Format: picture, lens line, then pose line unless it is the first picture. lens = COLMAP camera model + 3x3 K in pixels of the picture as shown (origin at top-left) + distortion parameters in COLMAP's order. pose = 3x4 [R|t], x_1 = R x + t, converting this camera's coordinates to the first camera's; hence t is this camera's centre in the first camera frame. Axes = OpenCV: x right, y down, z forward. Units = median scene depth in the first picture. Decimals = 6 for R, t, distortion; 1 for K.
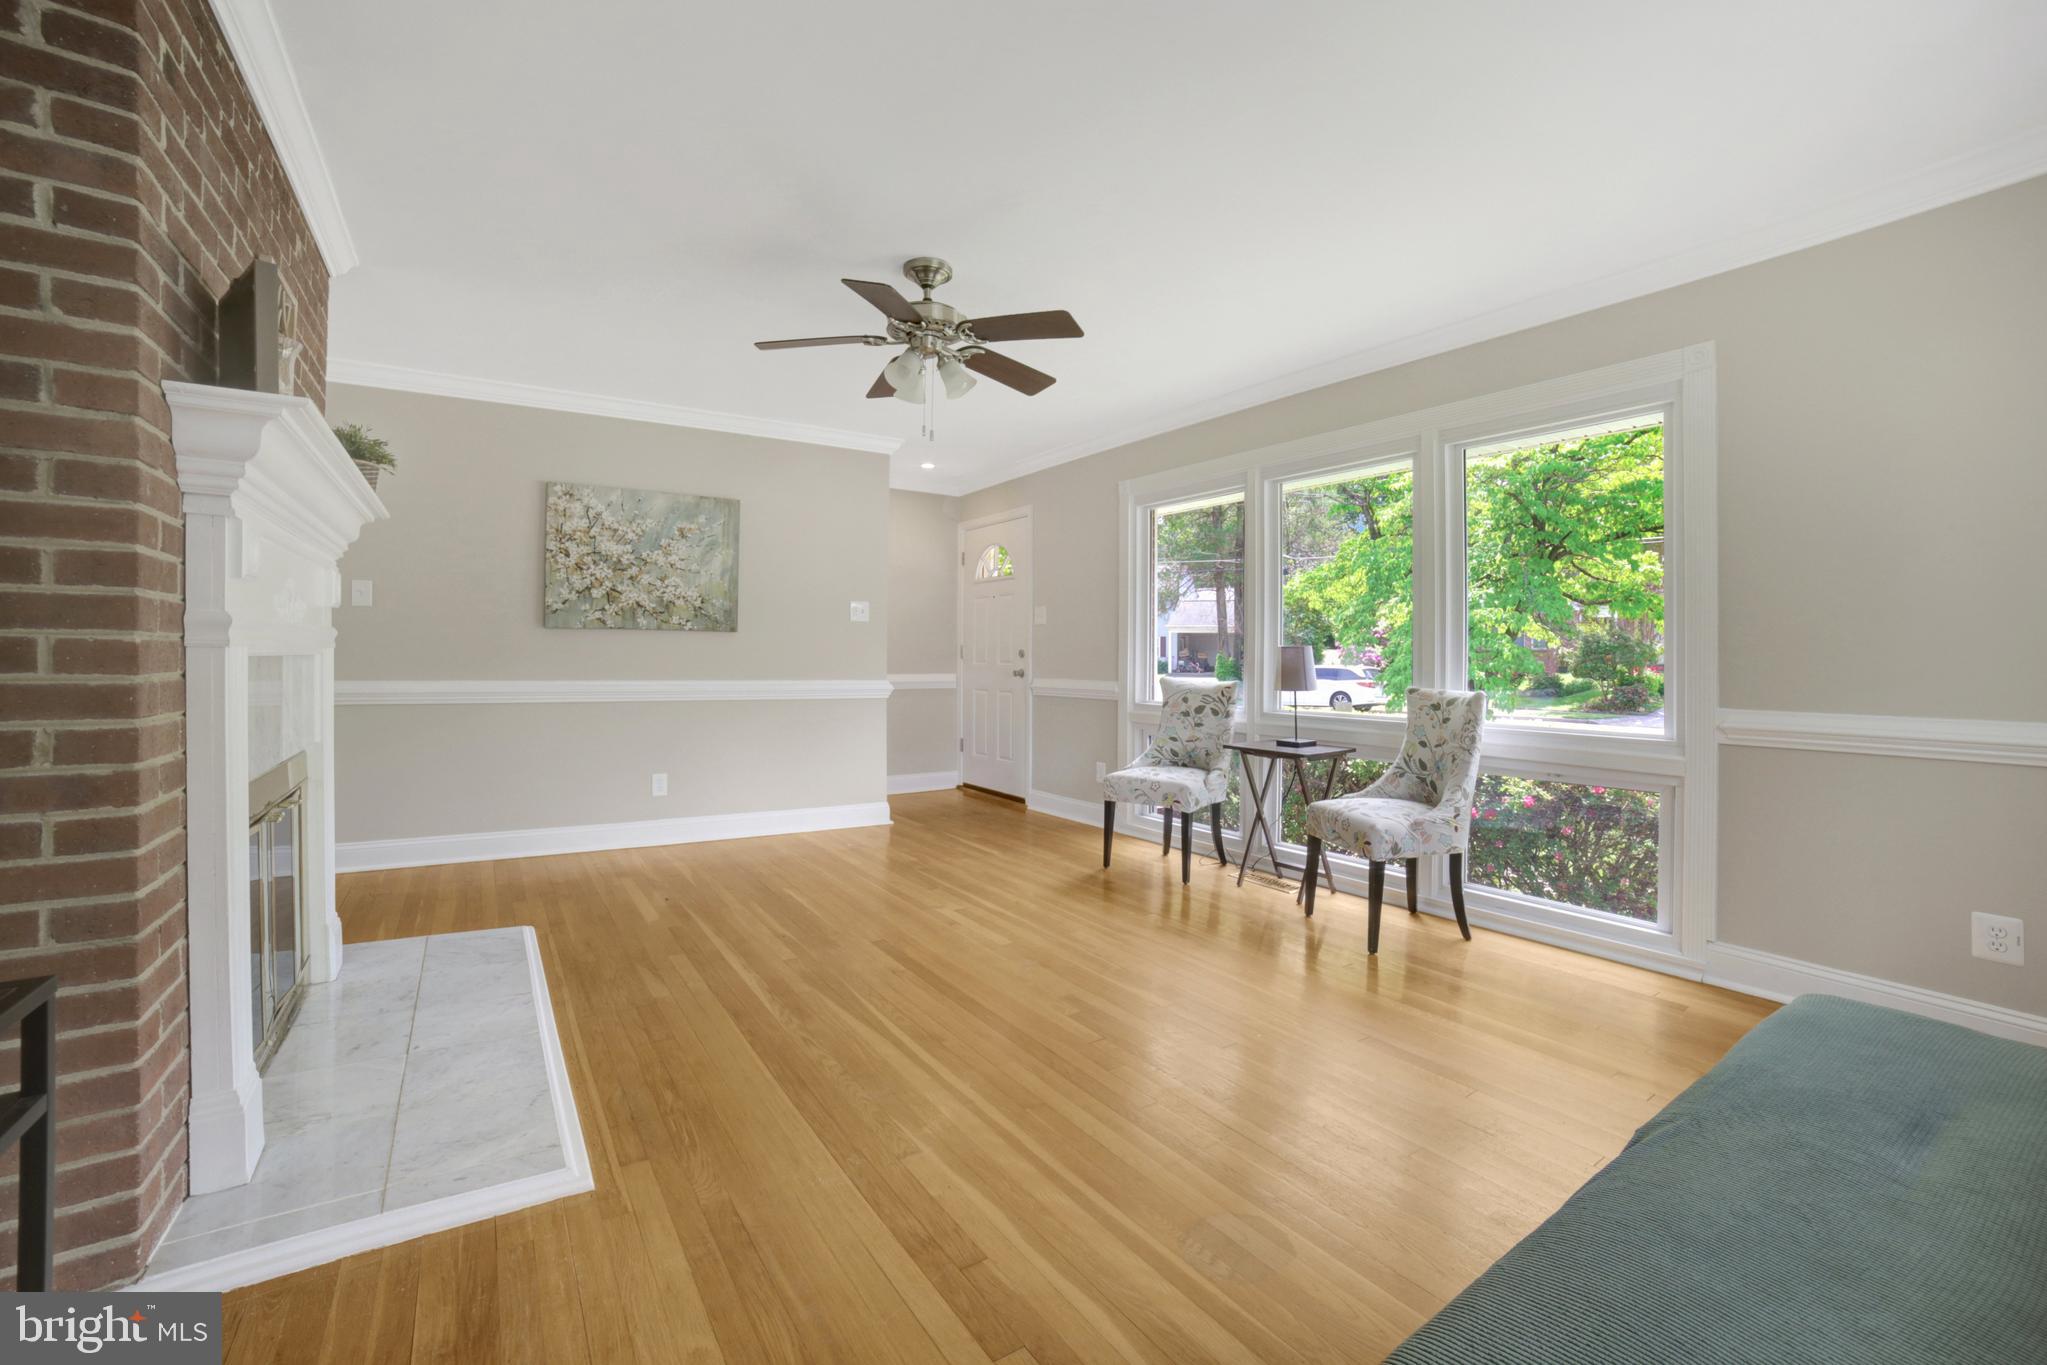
lens RADIAL K [[857.8, 0, 1016.4], [0, 857.8, 666.6], [0, 0, 1]] dist [-0.026881, 0.000051]
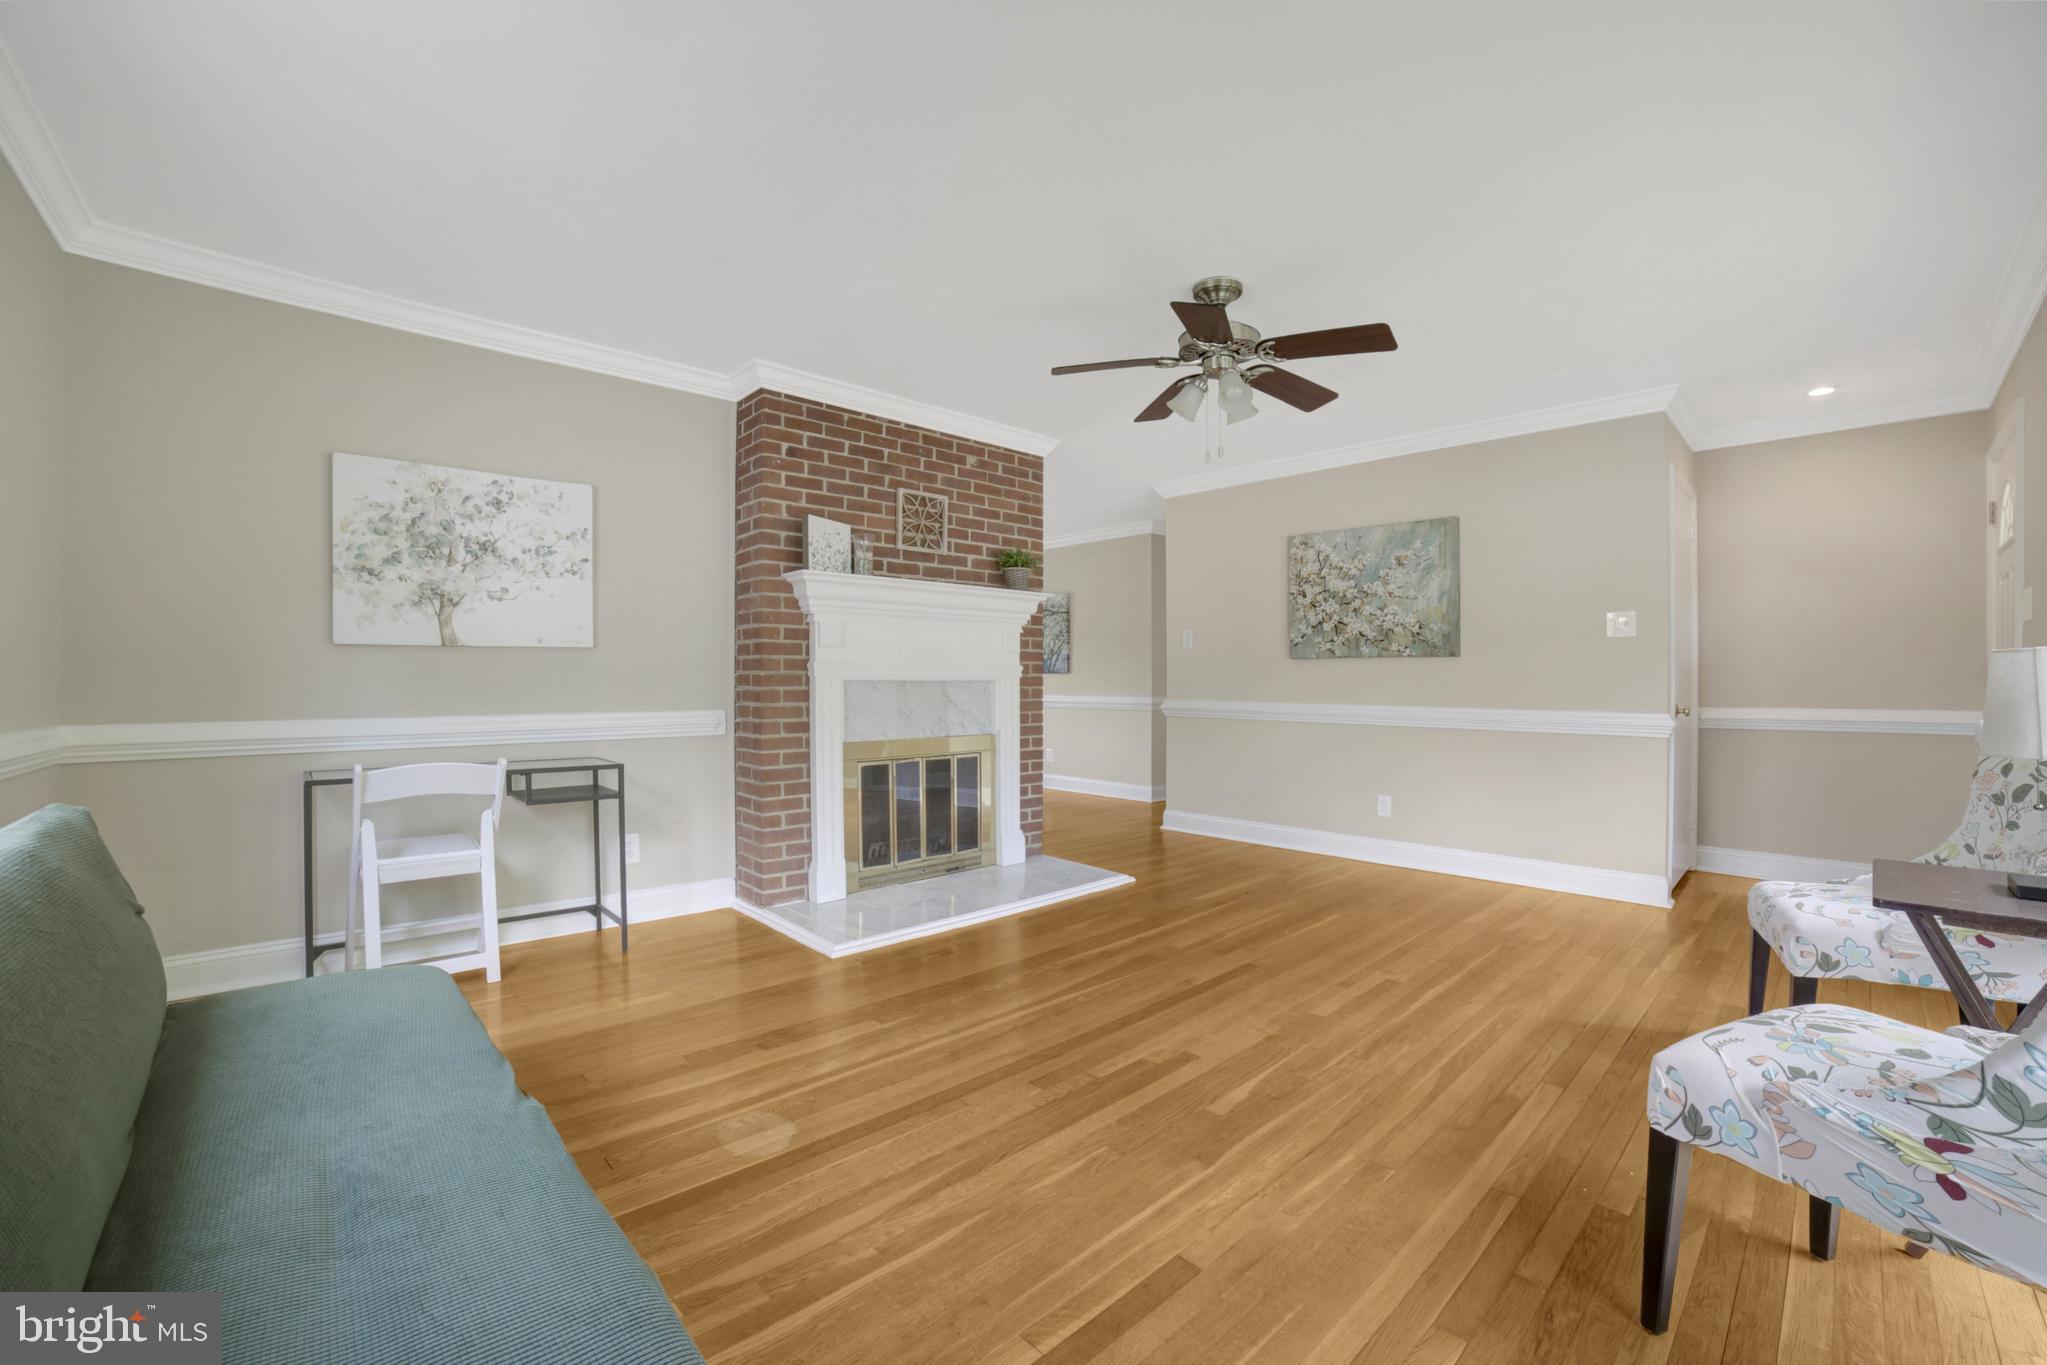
lens RADIAL K [[857.8, 0, 1017.8], [0, 857.8, 690.6], [0, 0, 1]] dist [-0.026881, 0.000051]
pose [[0.219518, 0.007367, -0.975581, 0.513039], [-0.010572, 0.999931, 0.005172, -0.002893], [0.975551, 0.009178, 0.219580, 0.344572]]
